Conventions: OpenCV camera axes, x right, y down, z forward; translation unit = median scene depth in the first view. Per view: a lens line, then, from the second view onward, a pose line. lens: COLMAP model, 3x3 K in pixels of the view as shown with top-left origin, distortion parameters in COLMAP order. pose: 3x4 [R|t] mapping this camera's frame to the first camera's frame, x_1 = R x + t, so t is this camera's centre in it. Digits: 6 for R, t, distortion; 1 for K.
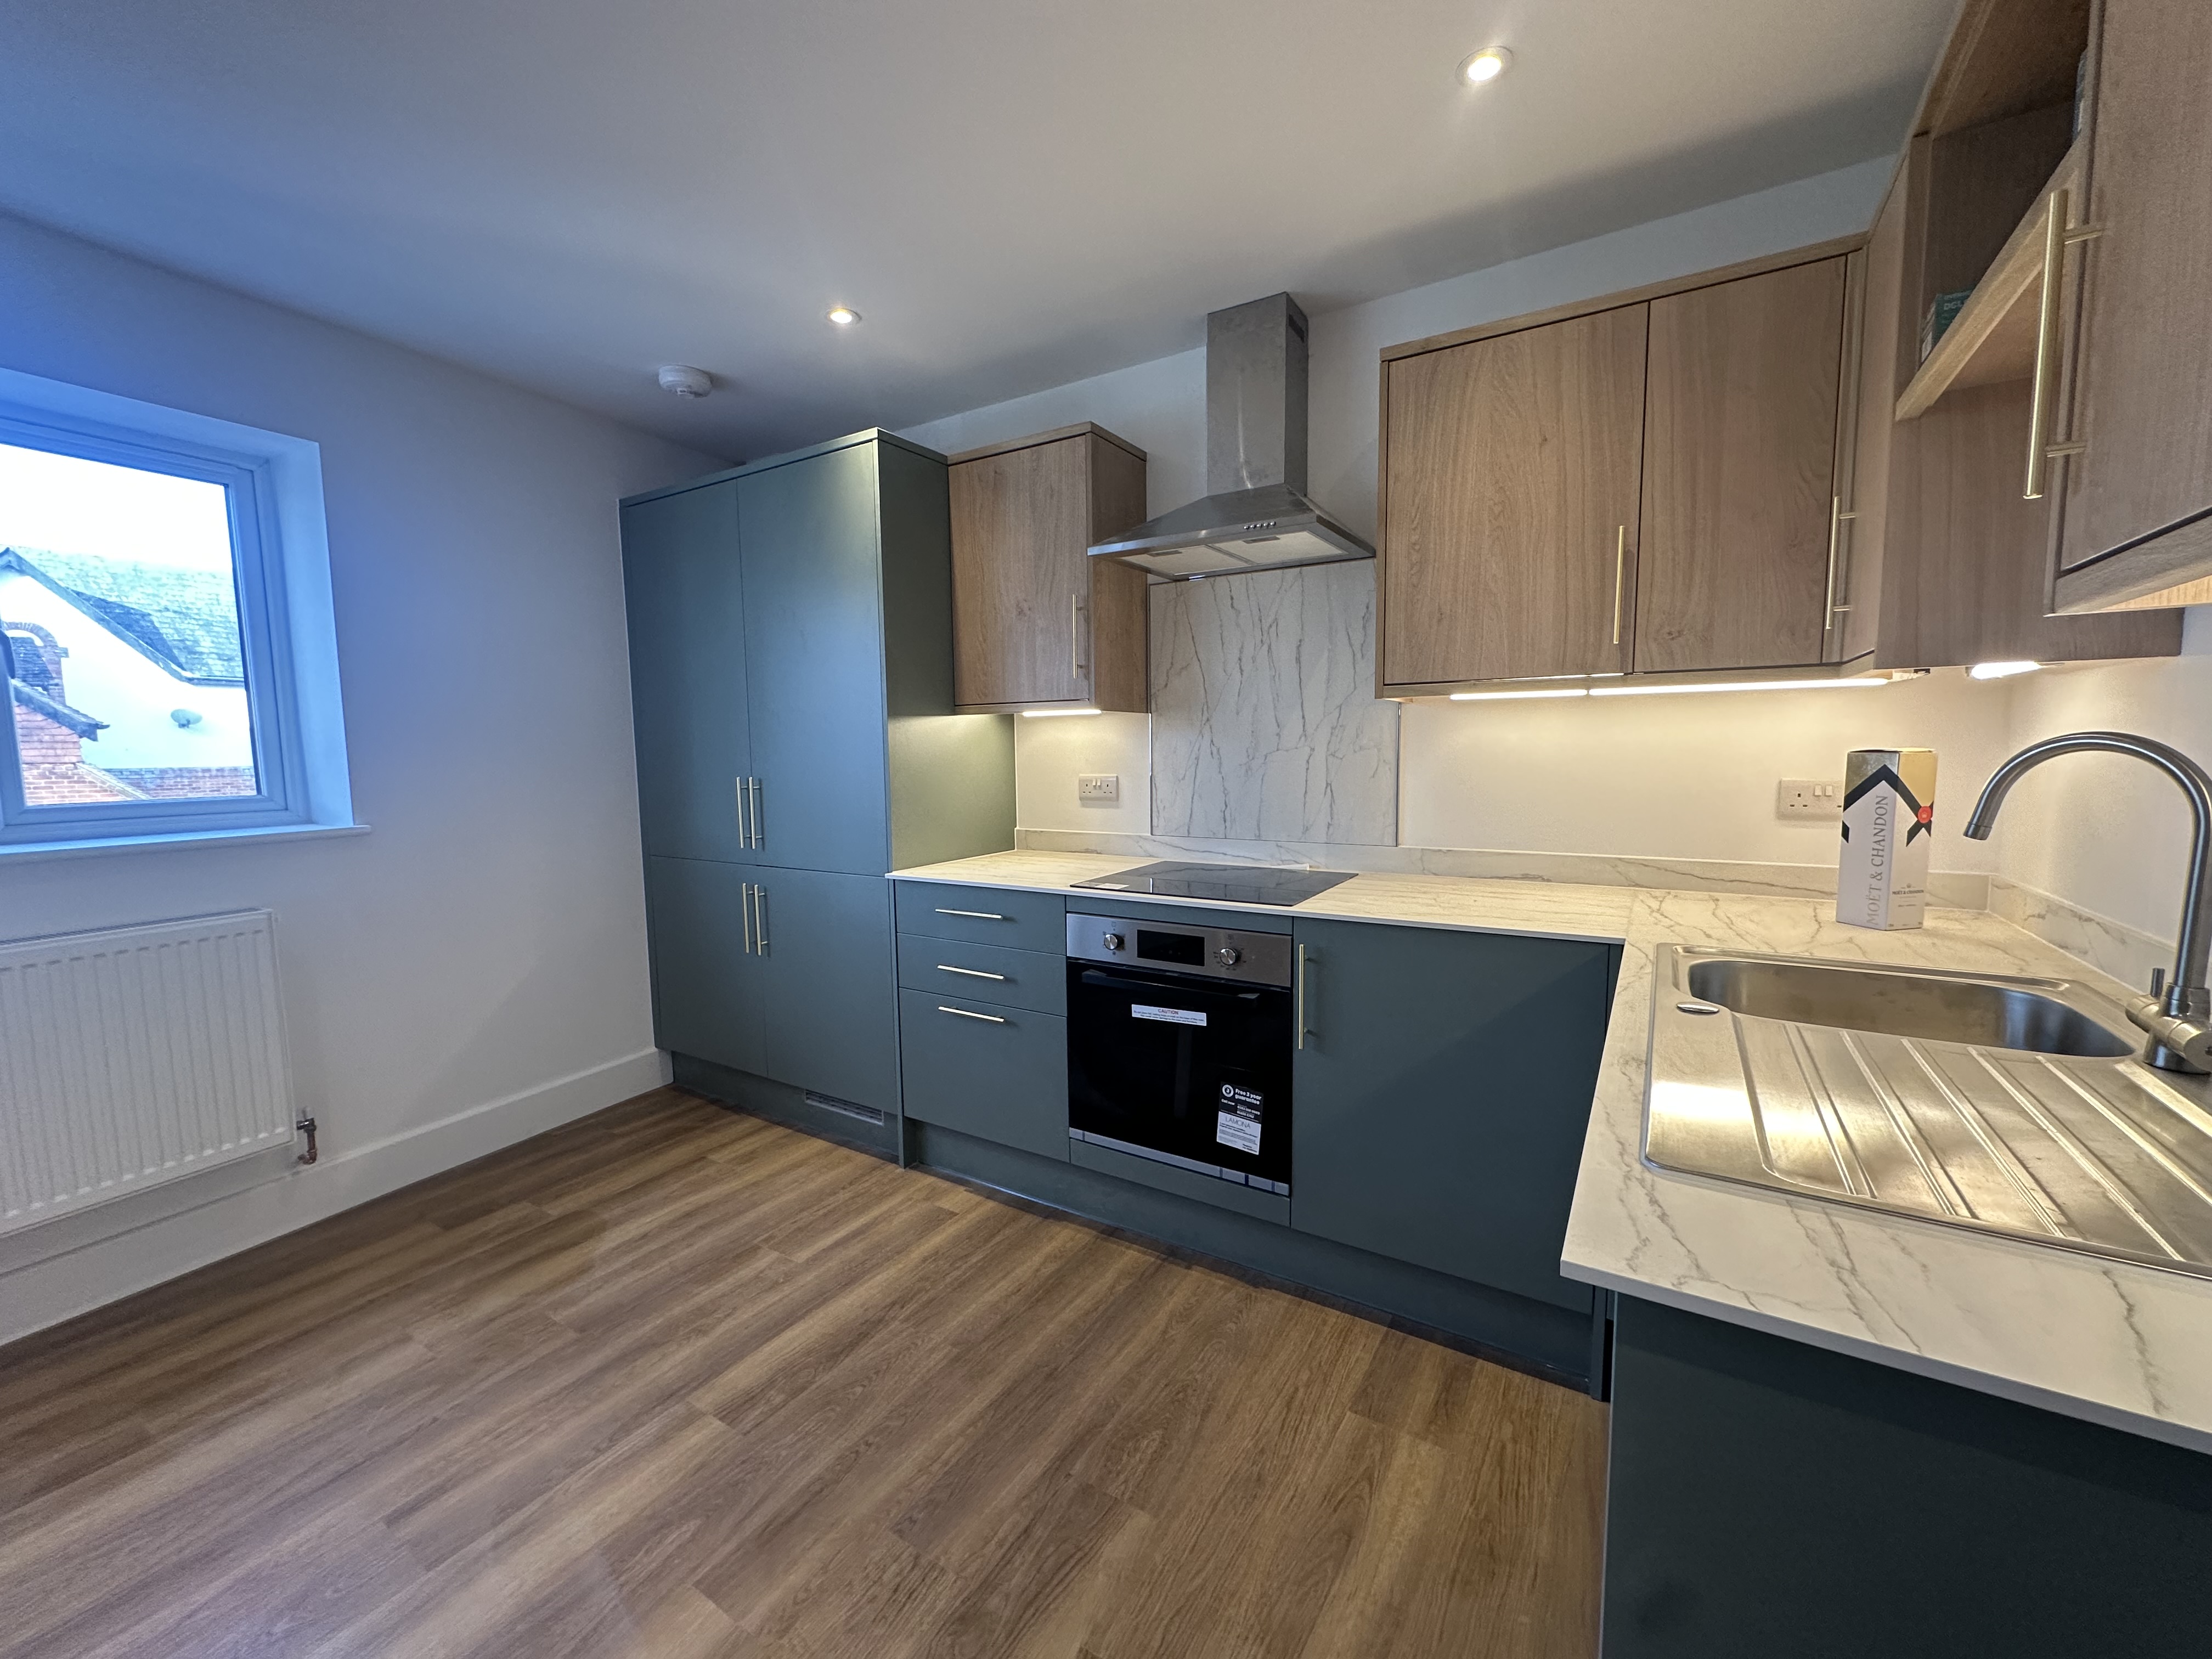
lens RADIAL K [[878.7, 0, 1102.3], [0, 878.7, 833.2], [0, 0, 1]] dist [-0.003502, 0.000932]
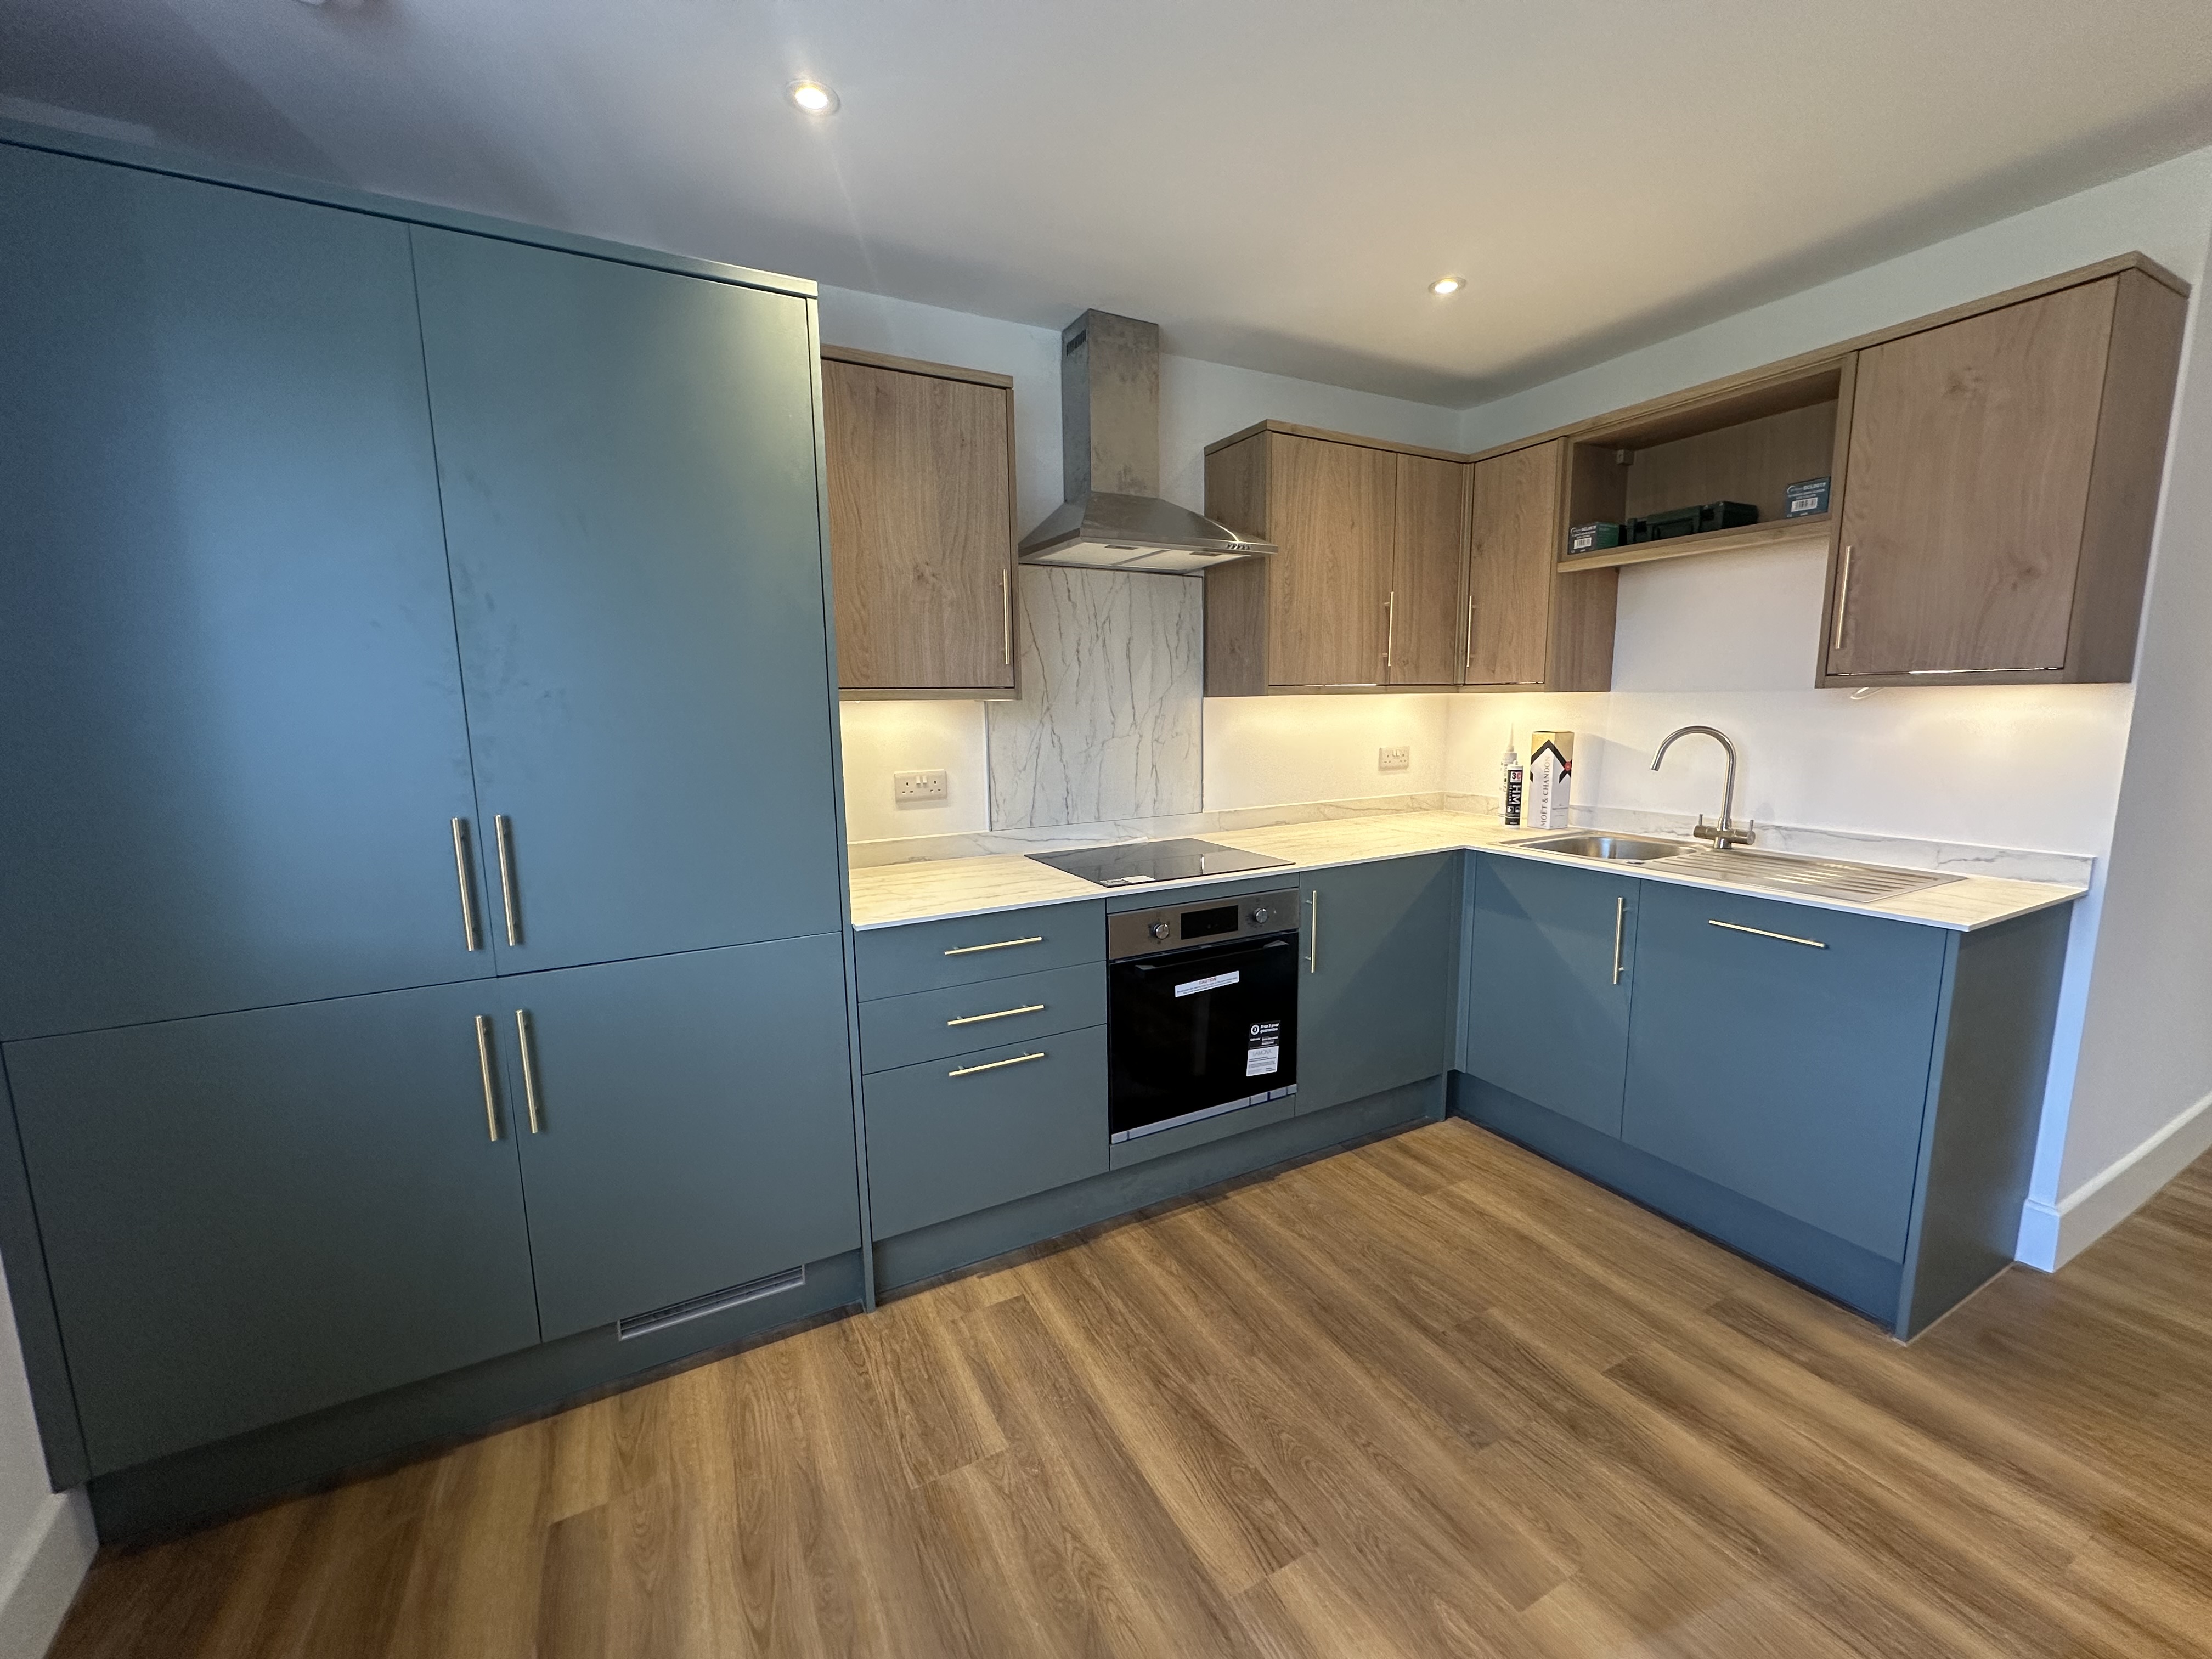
lens RADIAL K [[878.7, 0, 1104.9], [0, 878.7, 833.2], [0, 0, 1]] dist [-0.003502, 0.000932]
pose [[0.497614, -0.123165, 0.858610, -0.847540], [0.093192, 0.991729, 0.088250, -0.082427], [-0.862378, 0.036101, 0.504977, 0.515257]]
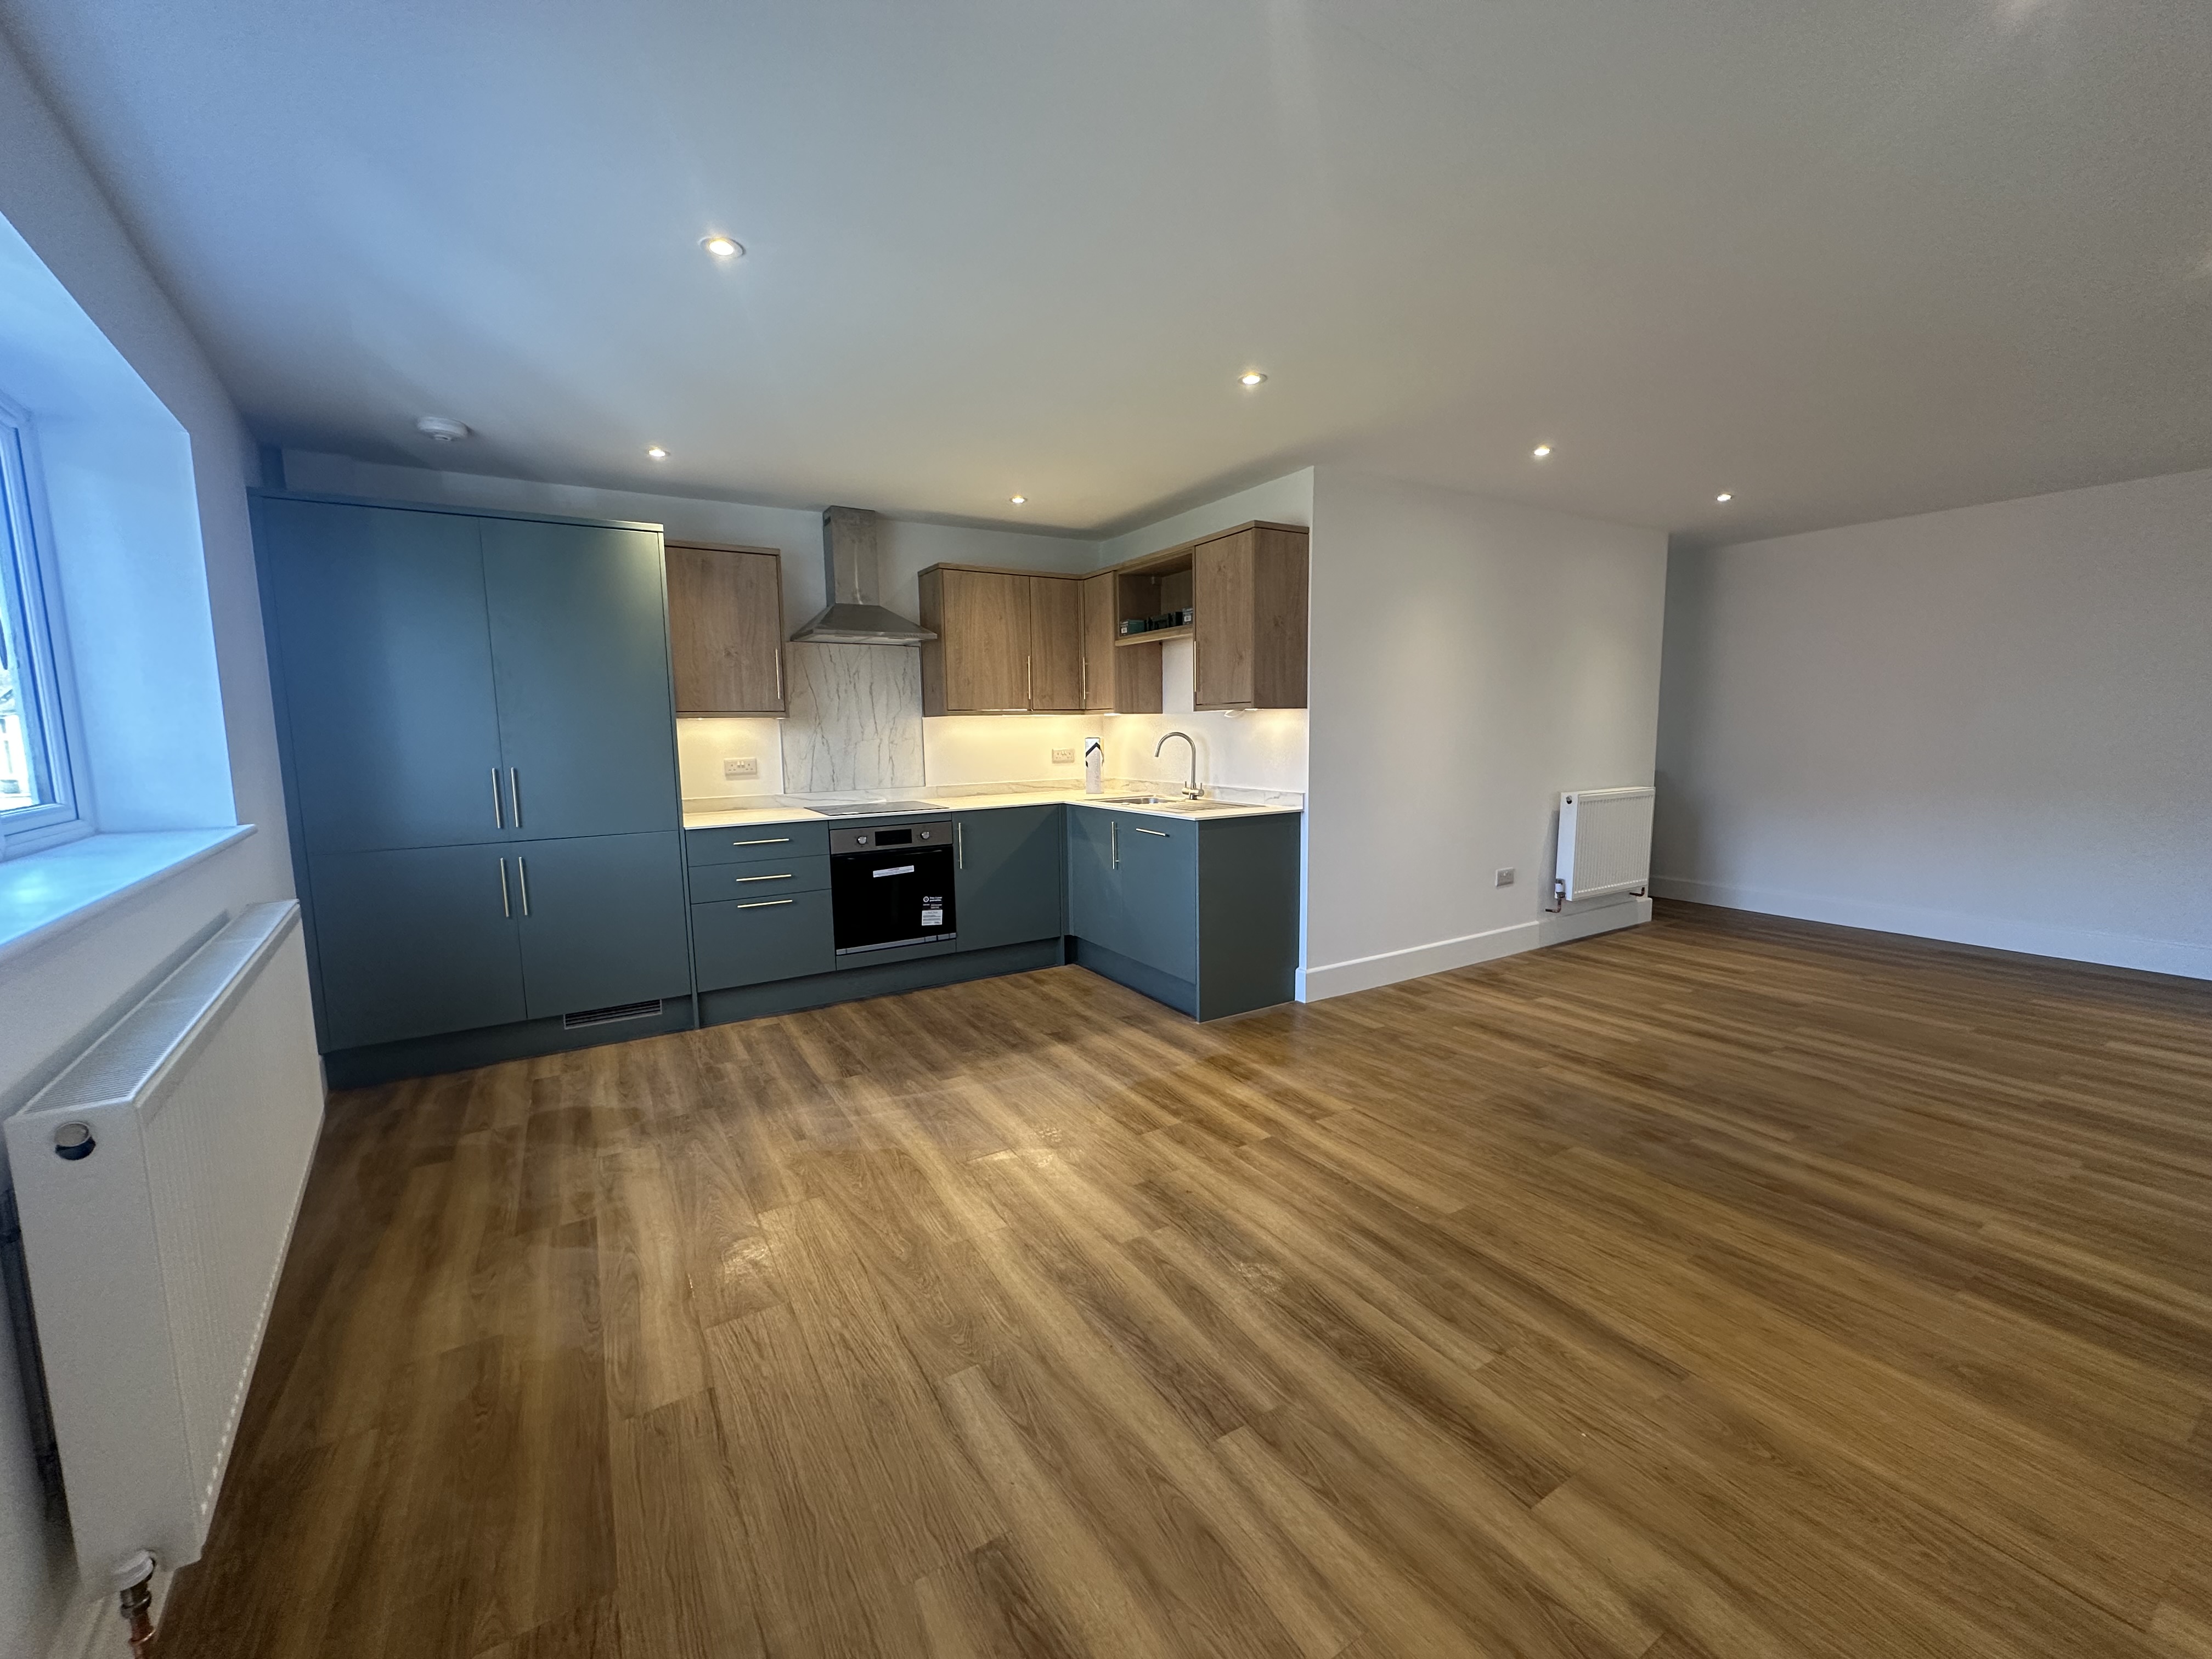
lens RADIAL K [[878.7, 0, 1107.9], [0, 878.7, 833.7], [0, 0, 1]] dist [-0.003502, 0.000932]
pose [[0.447472, -0.103527, 0.888285, -1.395014], [0.098501, 0.992939, 0.066105, 0.033758], [-0.888857, 0.057917, 0.454510, -0.338214]]
